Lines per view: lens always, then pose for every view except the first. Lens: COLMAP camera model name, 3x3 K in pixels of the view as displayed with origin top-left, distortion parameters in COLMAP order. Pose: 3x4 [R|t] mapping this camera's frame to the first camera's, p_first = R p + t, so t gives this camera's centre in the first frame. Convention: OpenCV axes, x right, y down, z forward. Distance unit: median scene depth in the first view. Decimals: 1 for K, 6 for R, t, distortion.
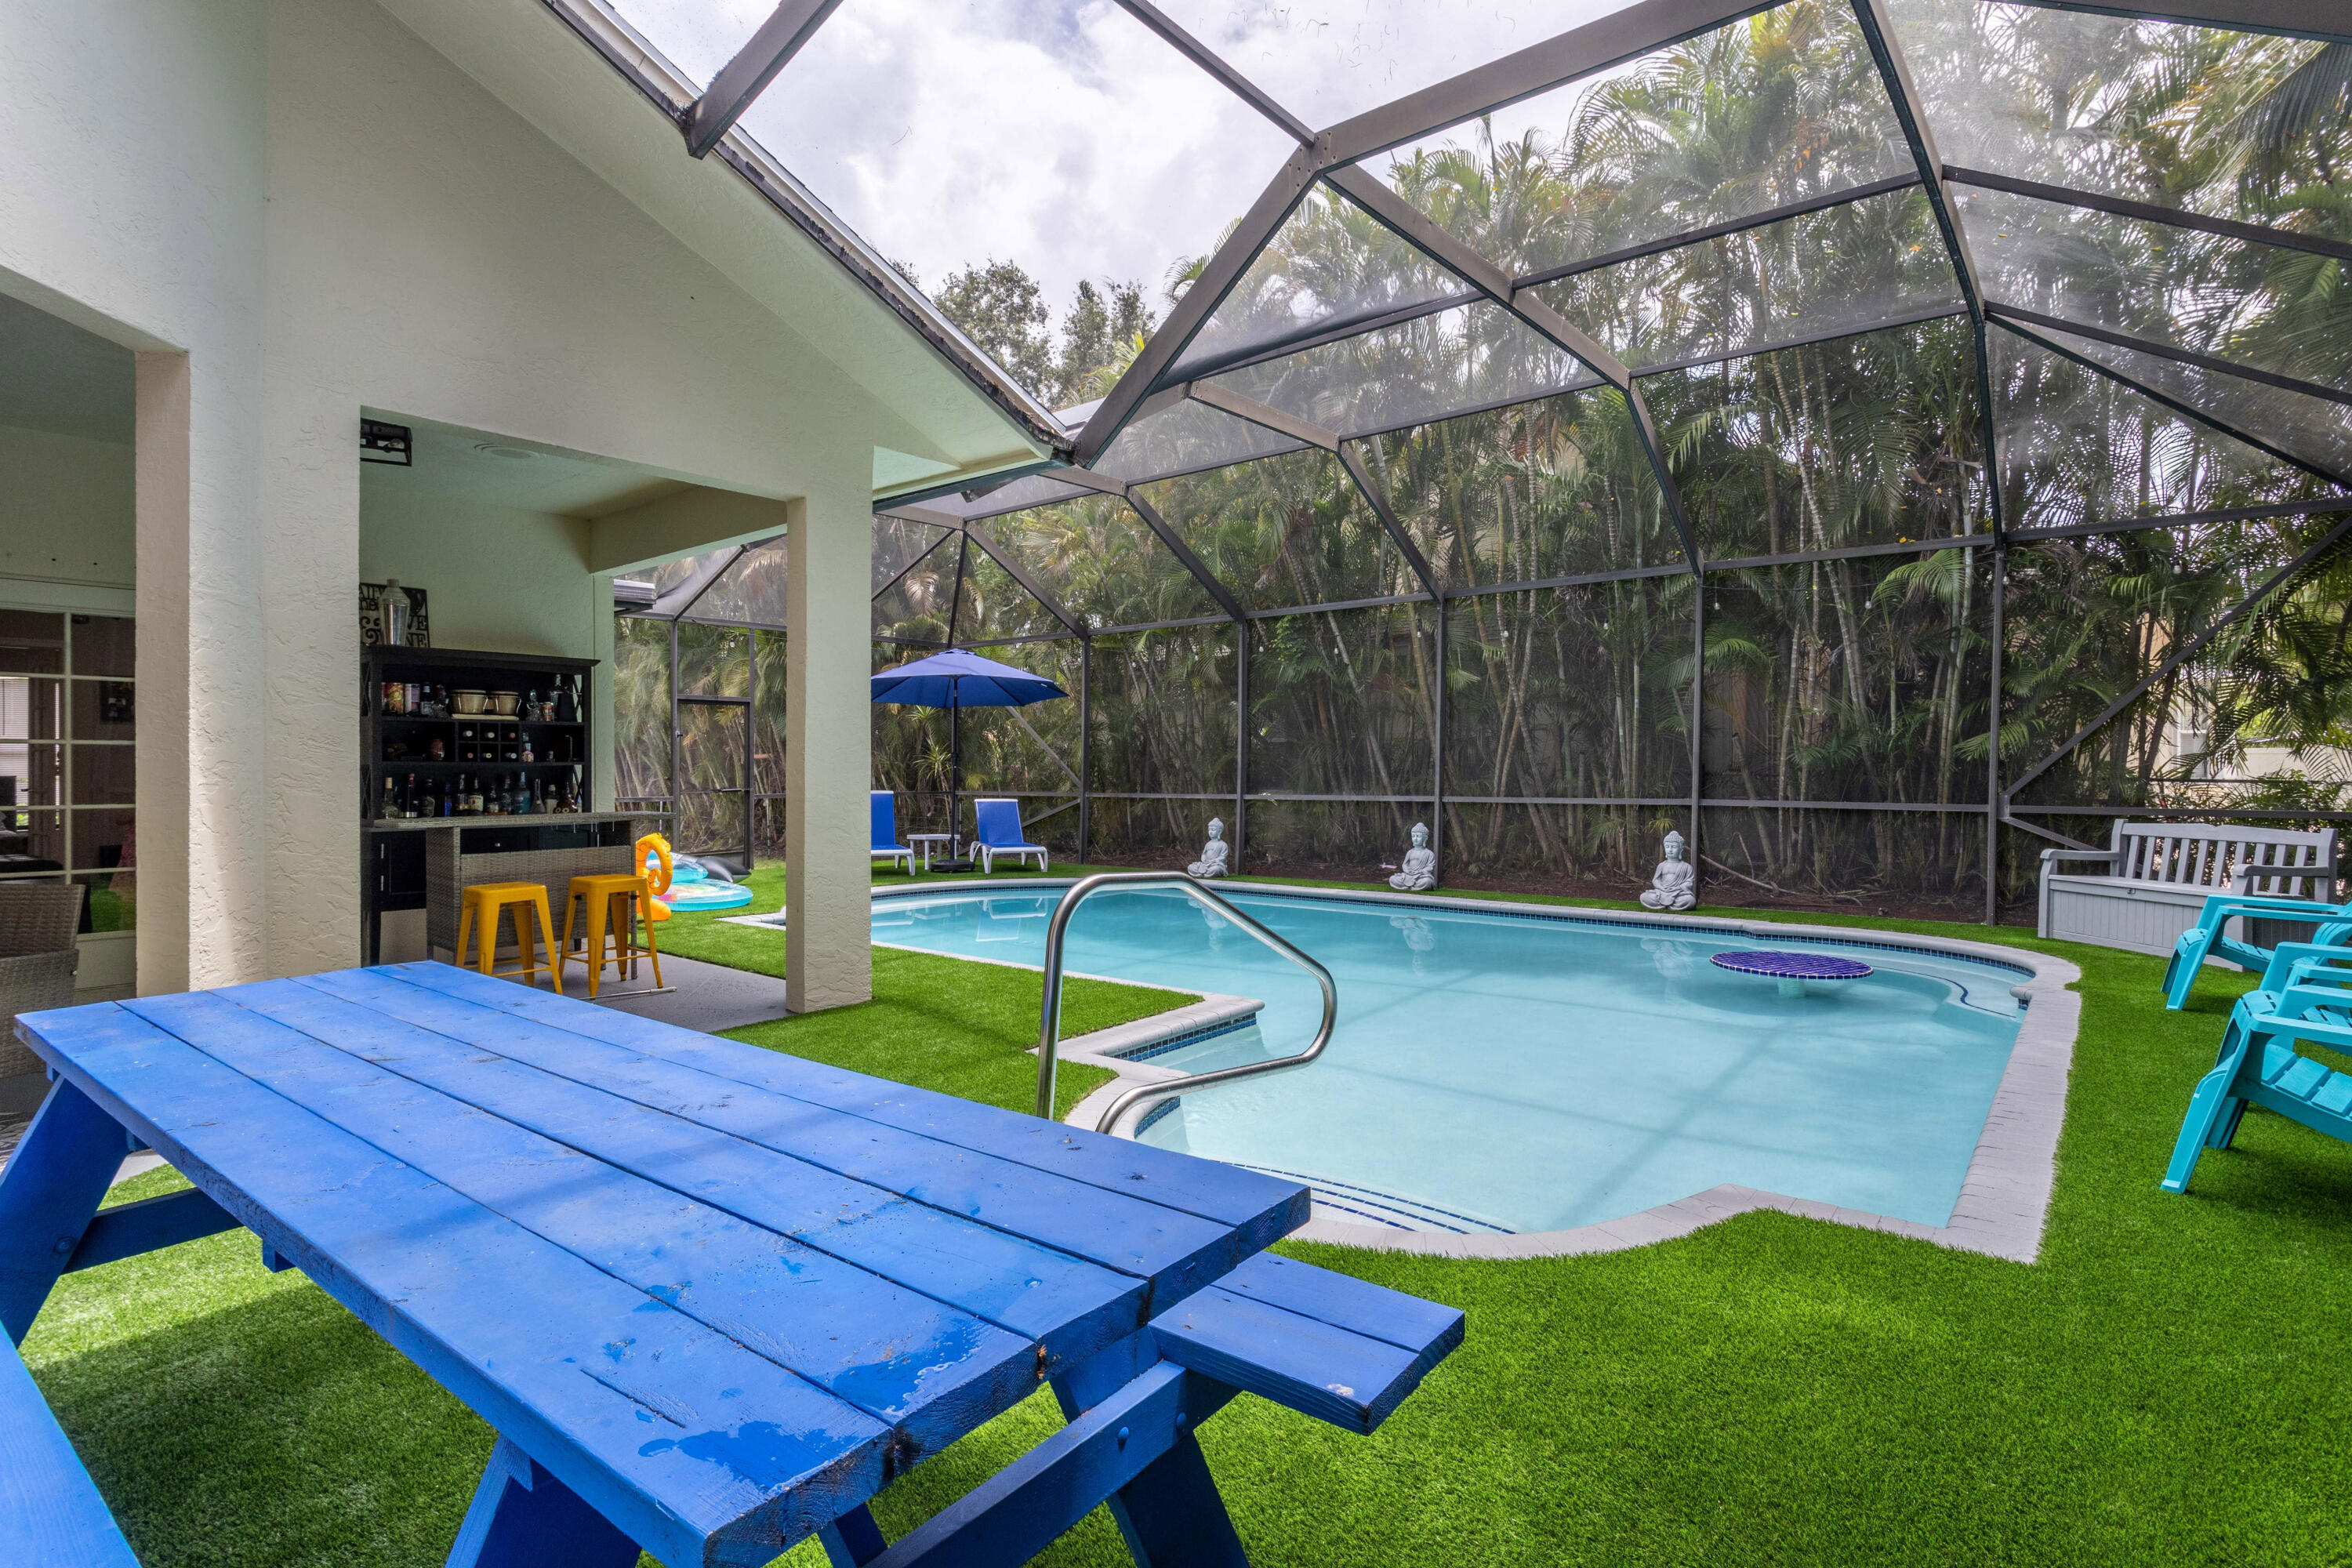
lens RADIAL K [[1196.4, 0, 1174.5], [0, 1196.4, 782.3], [0, 0, 1]] dist [0.002668, 0.000498]
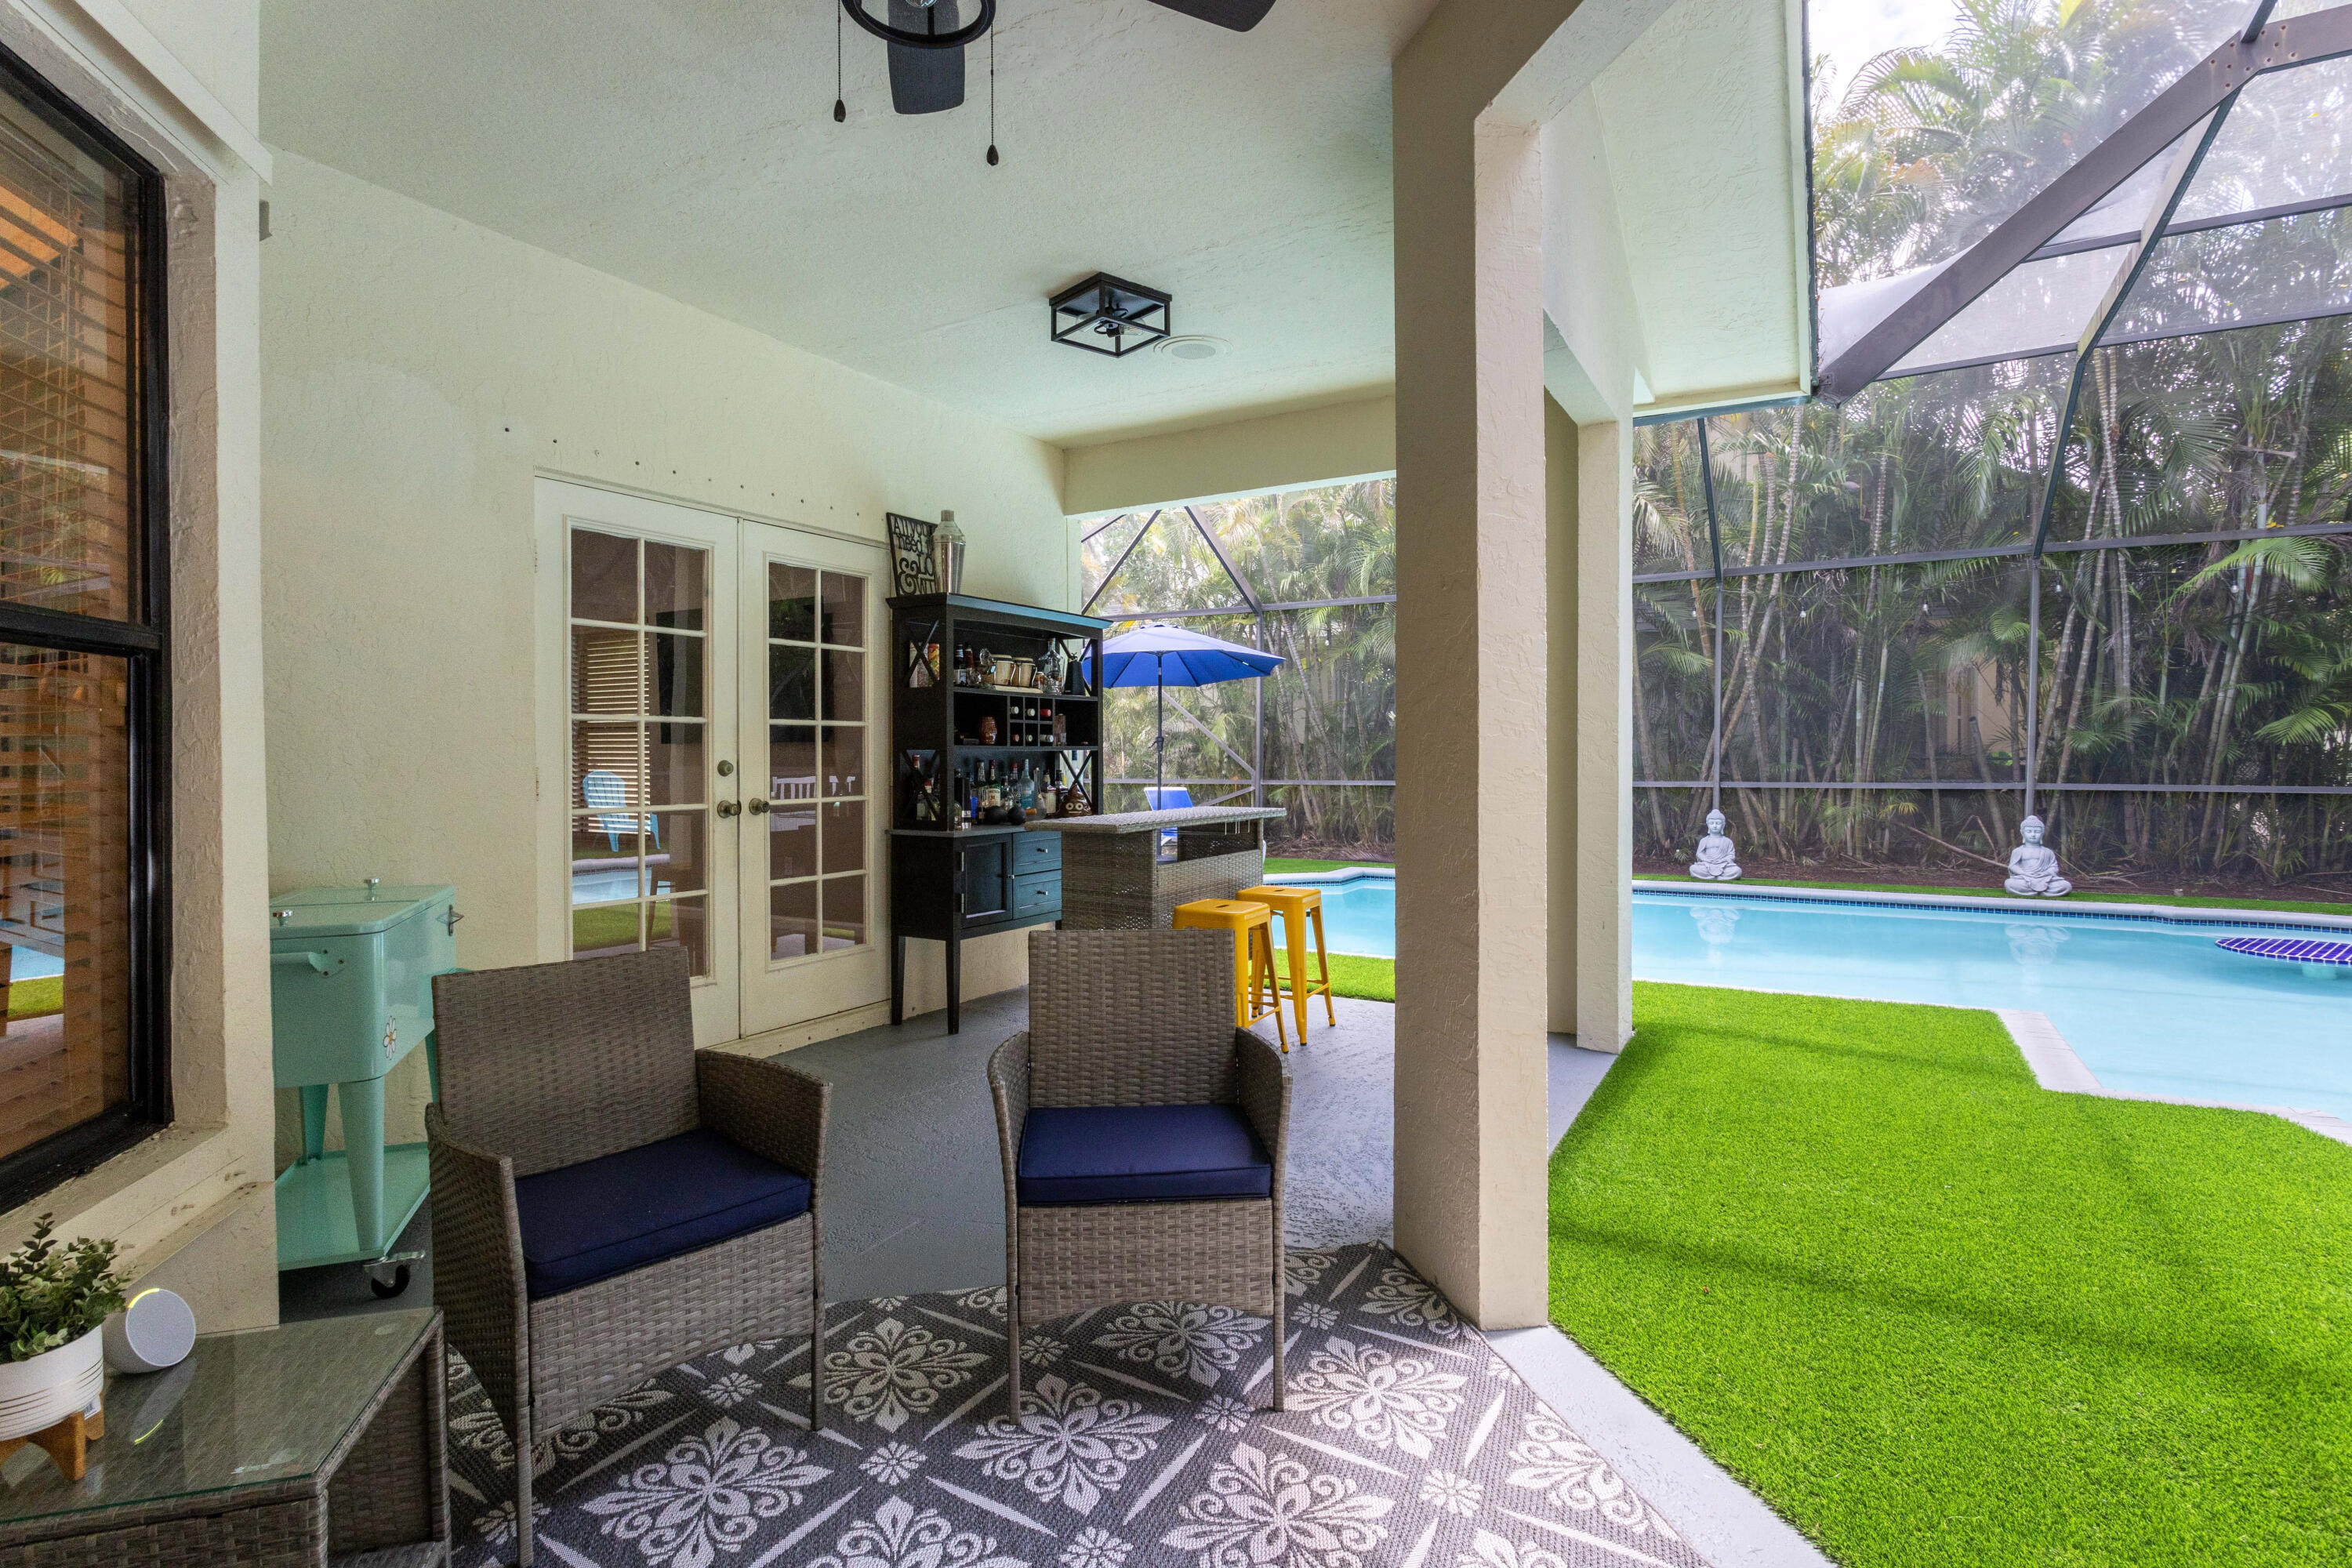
lens RADIAL K [[1196.4, 0, 1175.1], [0, 1196.4, 771.9], [0, 0, 1]] dist [0.002668, 0.000498]
pose [[0.985701, -0.004892, 0.168435, -0.410228], [0.004361, 0.999984, 0.003524, -0.001532], [-0.168450, -0.002739, 0.985706, 0.136041]]
